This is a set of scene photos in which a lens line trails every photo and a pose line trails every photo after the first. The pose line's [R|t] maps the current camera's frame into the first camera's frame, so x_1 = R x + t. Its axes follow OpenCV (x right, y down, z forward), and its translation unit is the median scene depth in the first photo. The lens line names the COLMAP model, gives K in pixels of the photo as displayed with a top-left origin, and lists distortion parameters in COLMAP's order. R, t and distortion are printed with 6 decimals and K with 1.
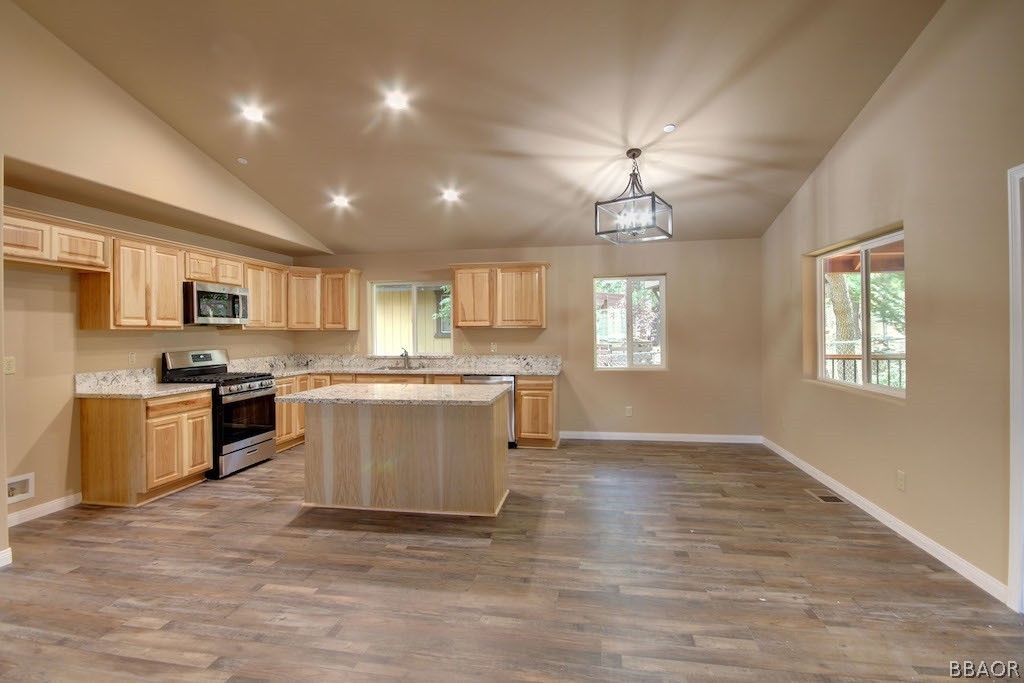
lens RADIAL K [[494.1, 0, 527.9], [0, 494.1, 343.5], [0, 0, 1]] dist [0.004177, -0.004752]
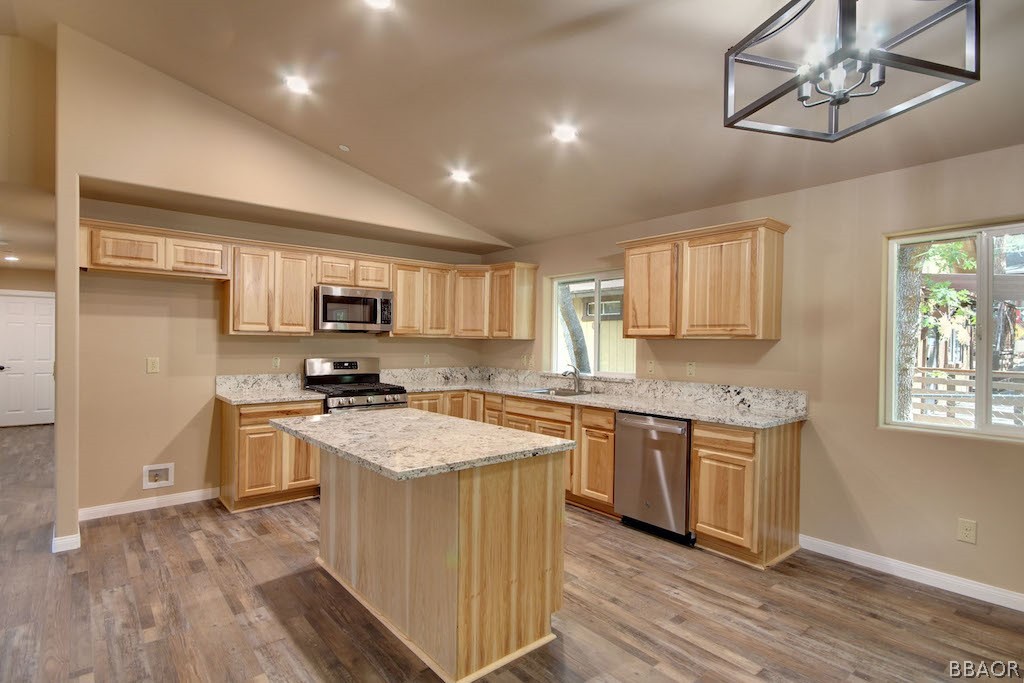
lens RADIAL K [[528.9, 0, 512.7], [0, 528.9, 340.8], [0, 0, 1]] dist [0.002420, 0.004238]
pose [[0.743975, 0.014216, -0.668056, 0.292169], [-0.031901, 0.999389, -0.014260, -0.016725], [0.667446, 0.031921, 0.743974, 0.493414]]
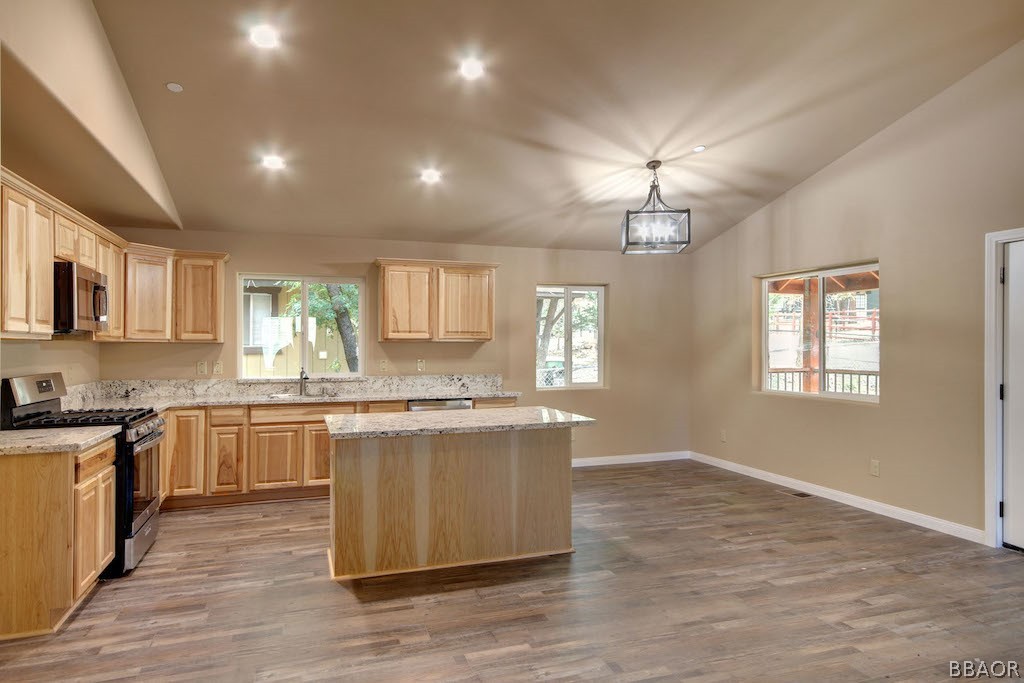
lens RADIAL K [[638.3, 0, 551.2], [0, 638.3, 357.5], [0, 0, 1]] dist [0.029560, -0.004127]
pose [[0.868418, -0.003424, 0.495822, -0.563043], [0.006502, 0.999969, -0.004482, 0.001144], [-0.495791, 0.007116, 0.868413, 0.002571]]
